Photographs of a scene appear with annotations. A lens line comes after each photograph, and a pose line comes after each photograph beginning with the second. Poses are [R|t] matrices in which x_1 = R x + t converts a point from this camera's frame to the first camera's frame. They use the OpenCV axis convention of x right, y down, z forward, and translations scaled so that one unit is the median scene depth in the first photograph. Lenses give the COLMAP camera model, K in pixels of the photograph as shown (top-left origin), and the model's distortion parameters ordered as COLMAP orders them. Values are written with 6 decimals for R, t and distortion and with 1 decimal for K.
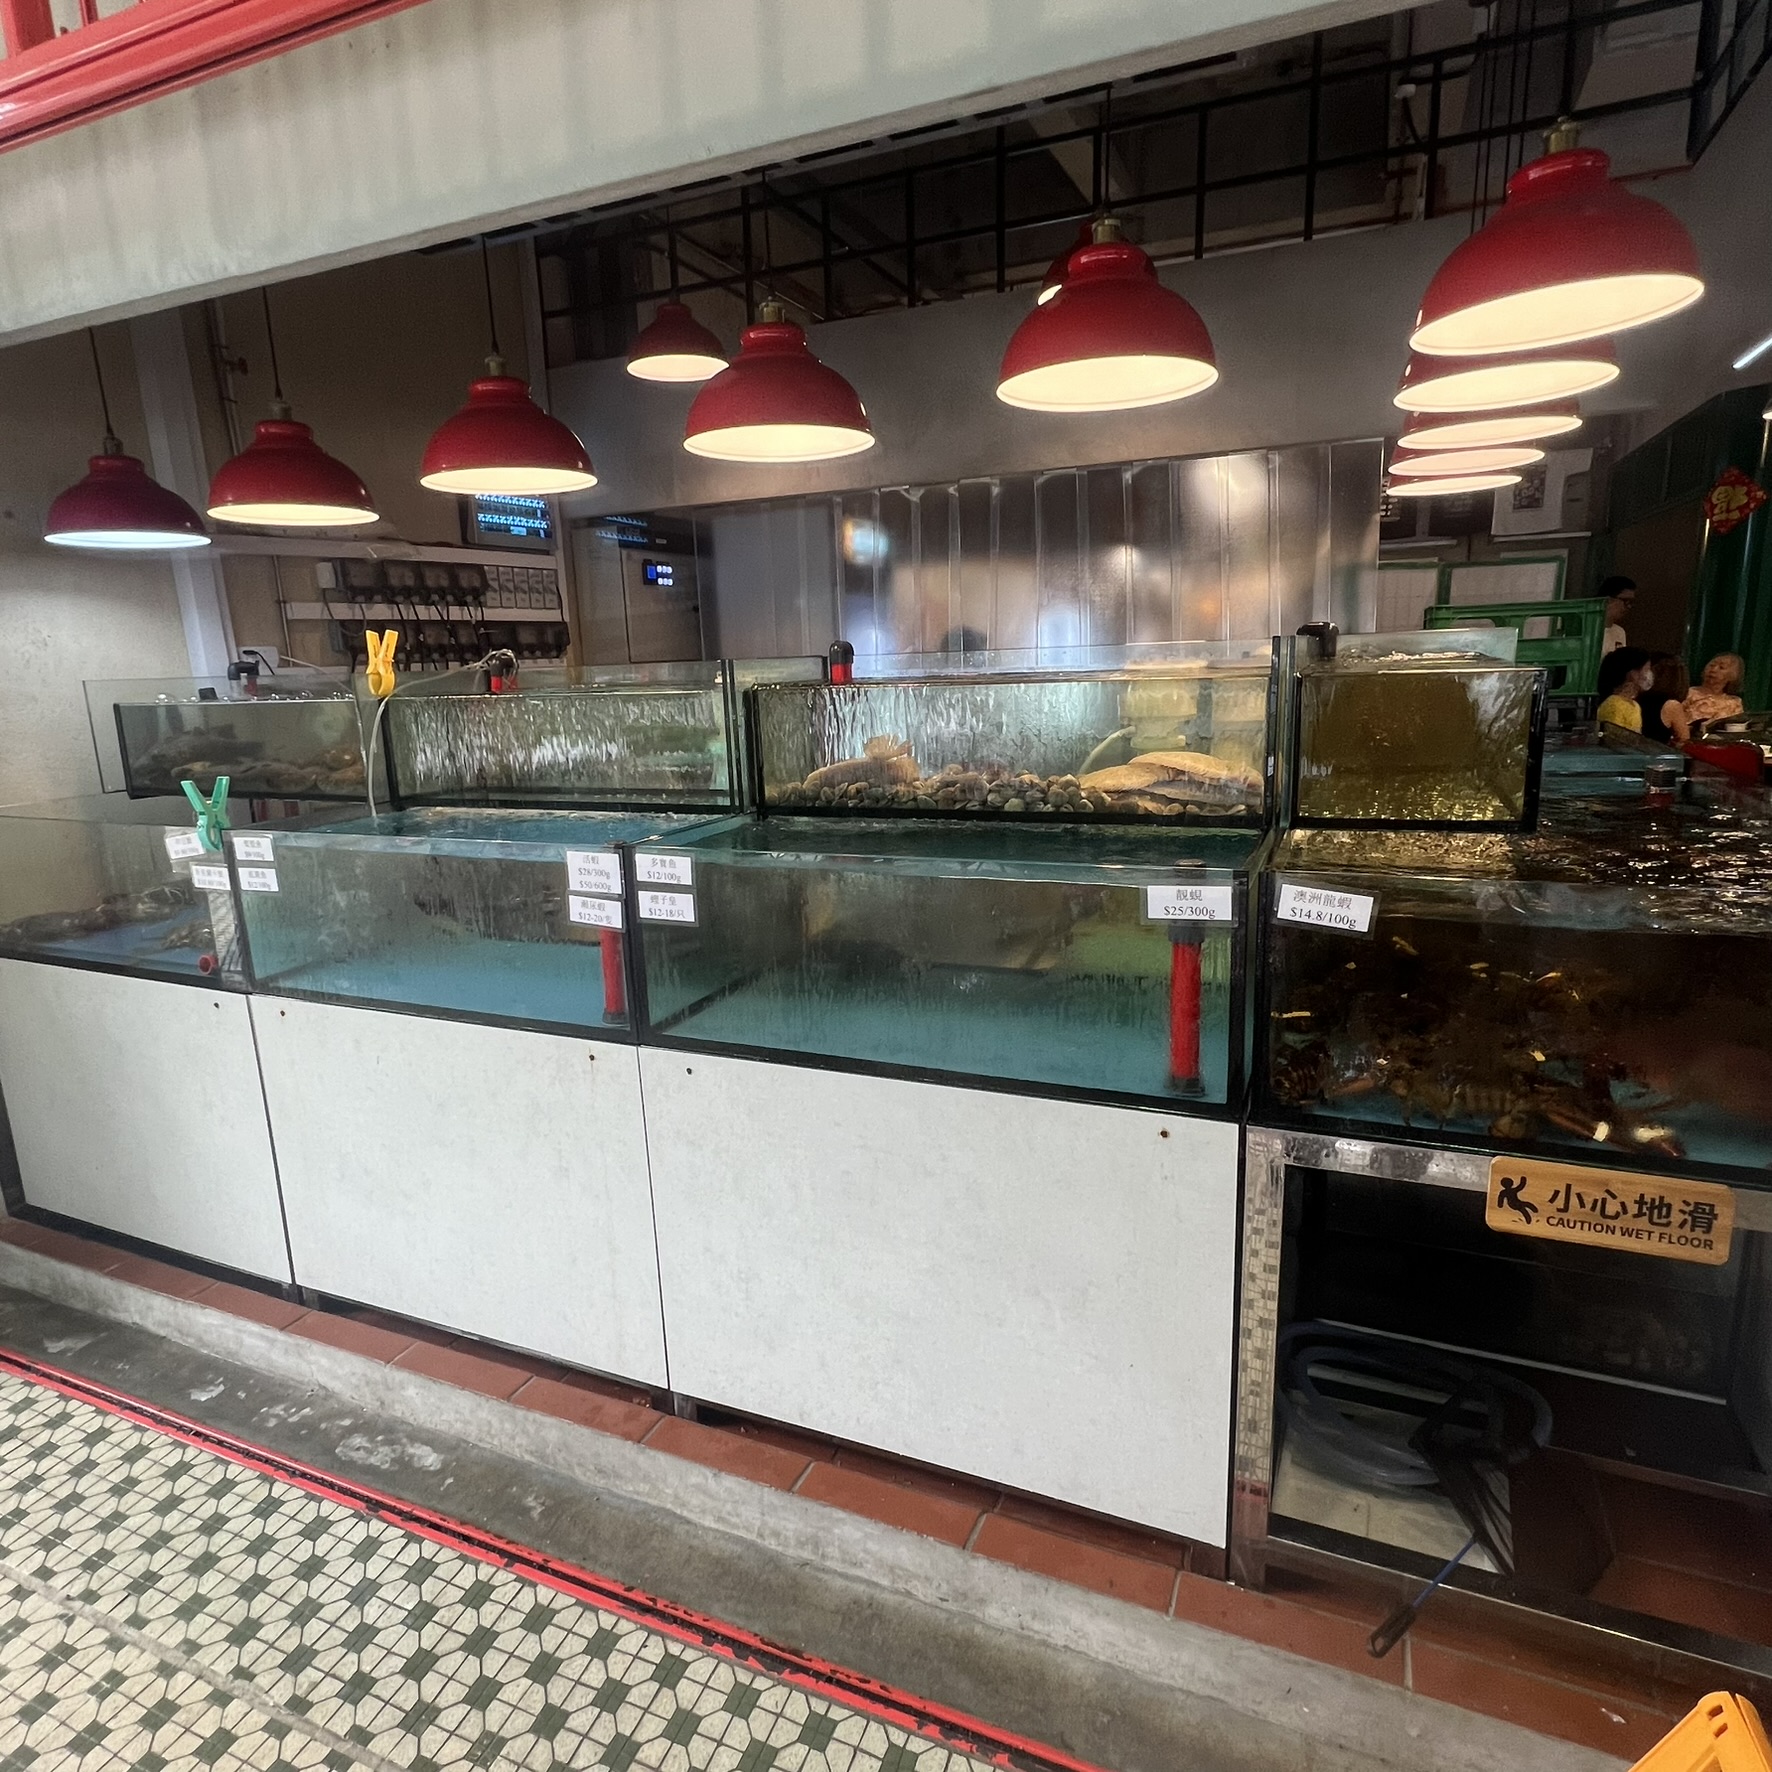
lens RADIAL K [[1091.0, 0, 883.3], [0, 1091.0, 883.0], [0, 0, 1]] dist [-0.006933, 0.005255]
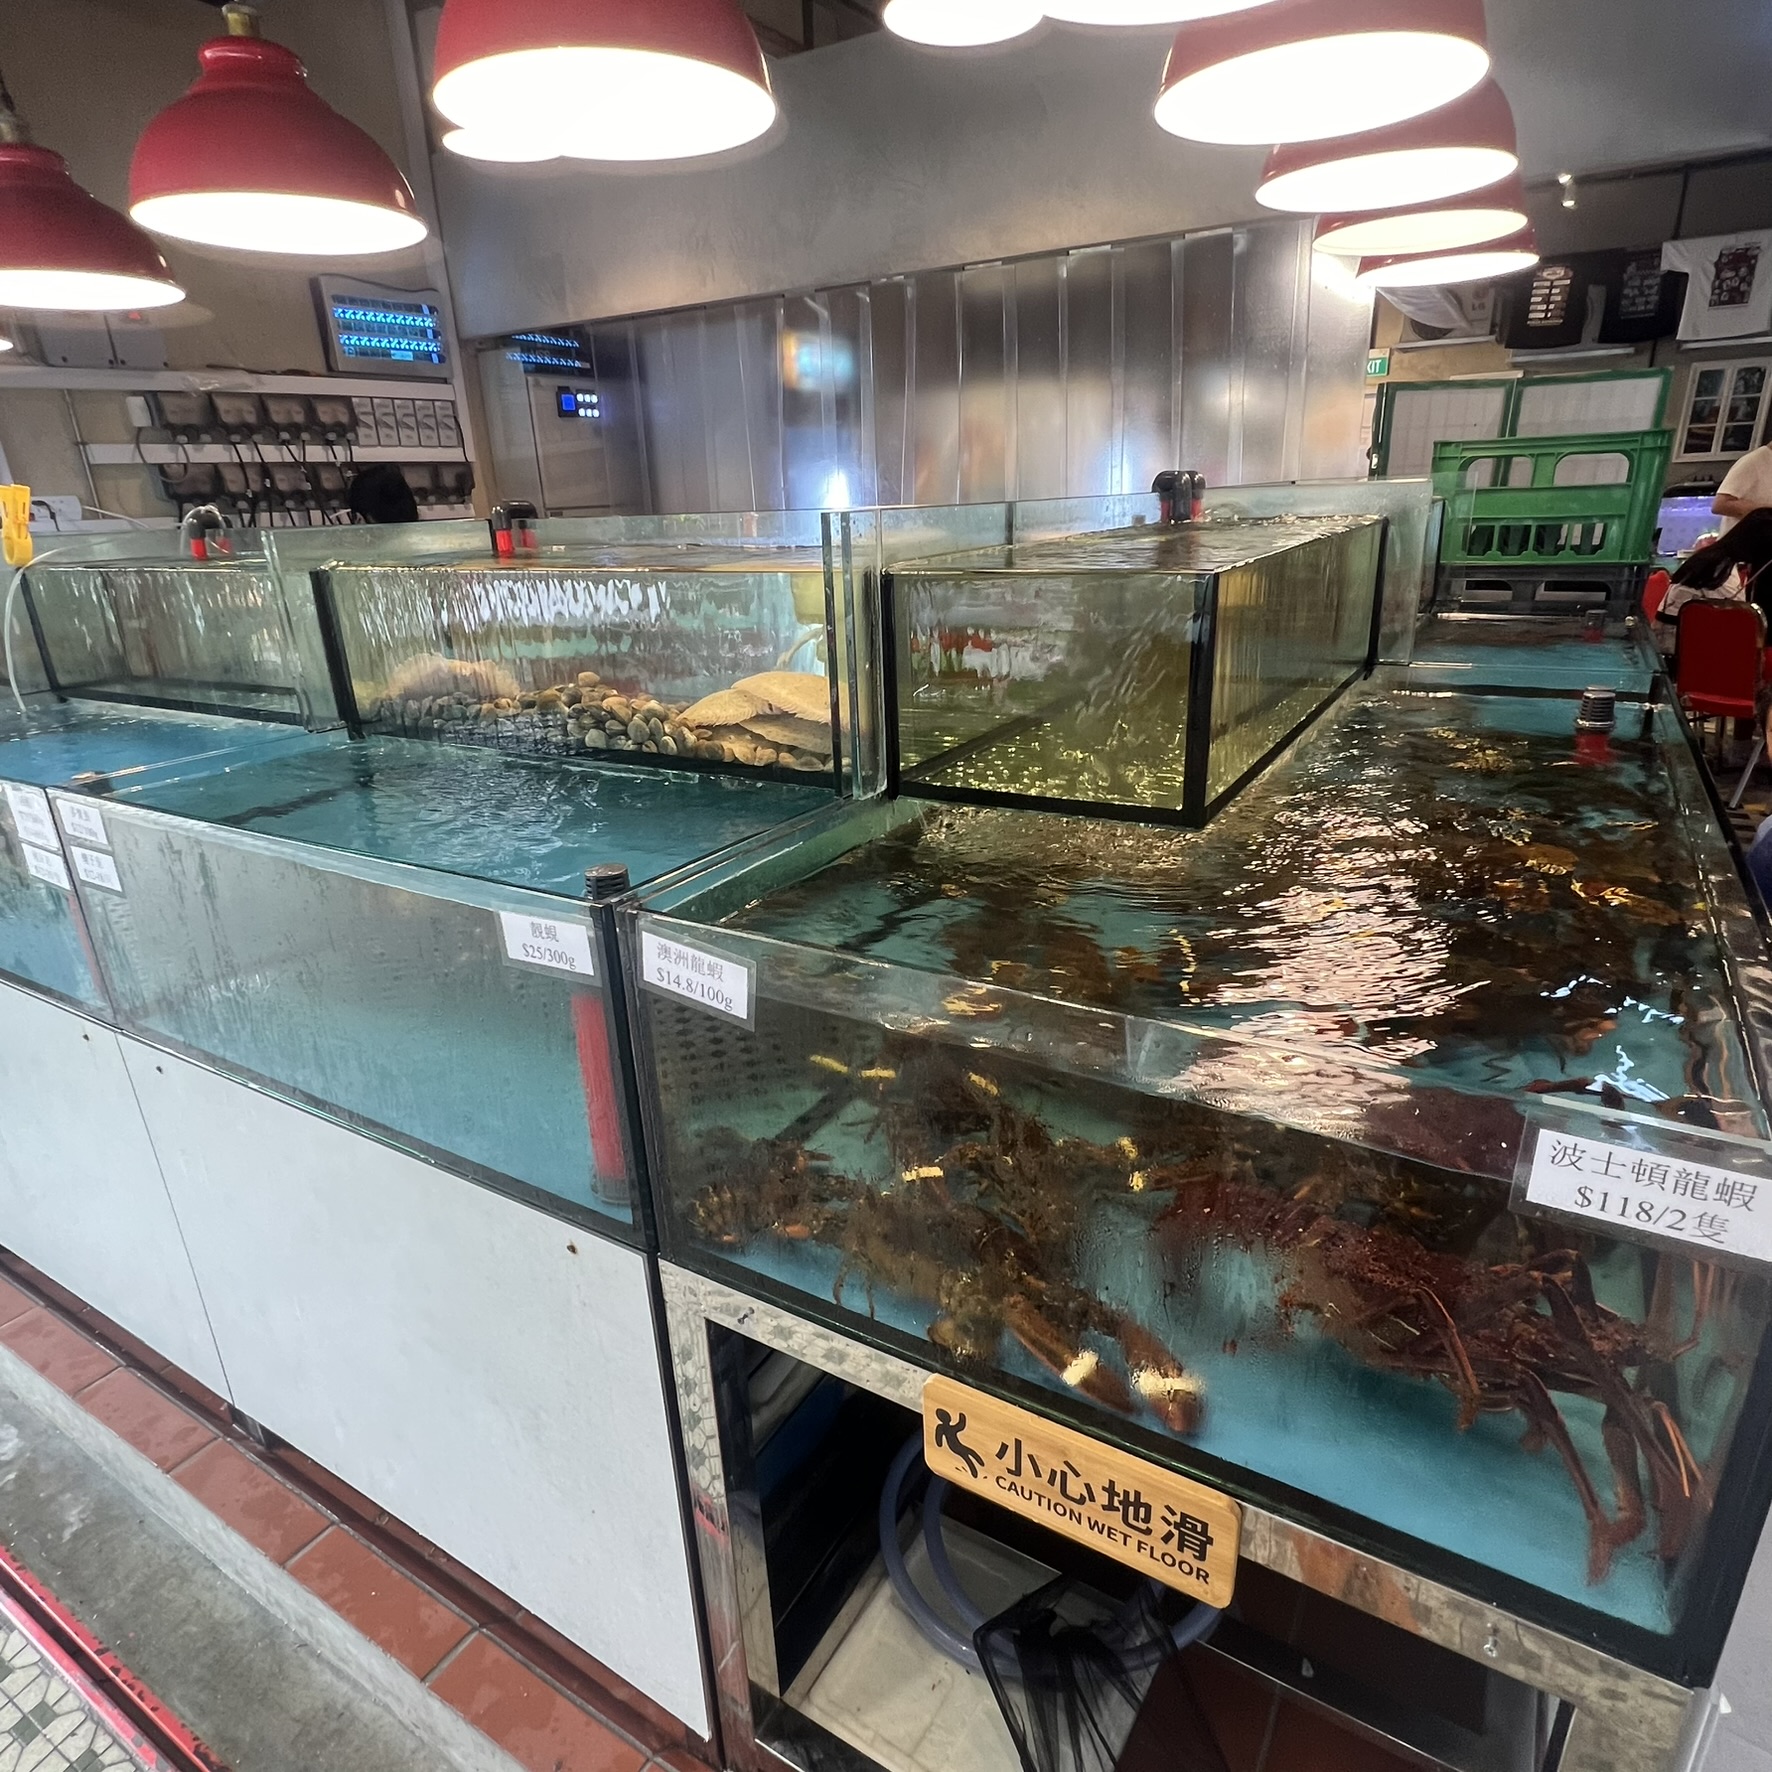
lens RADIAL K [[1091.0, 0, 890.2], [0, 1091.0, 882.8], [0, 0, 1]] dist [-0.006933, 0.005255]
pose [[0.991629, 0.043565, -0.121544, 0.416284], [-0.025643, 0.989055, 0.145303, -0.087678], [0.126544, -0.140970, 0.981893, 0.282021]]
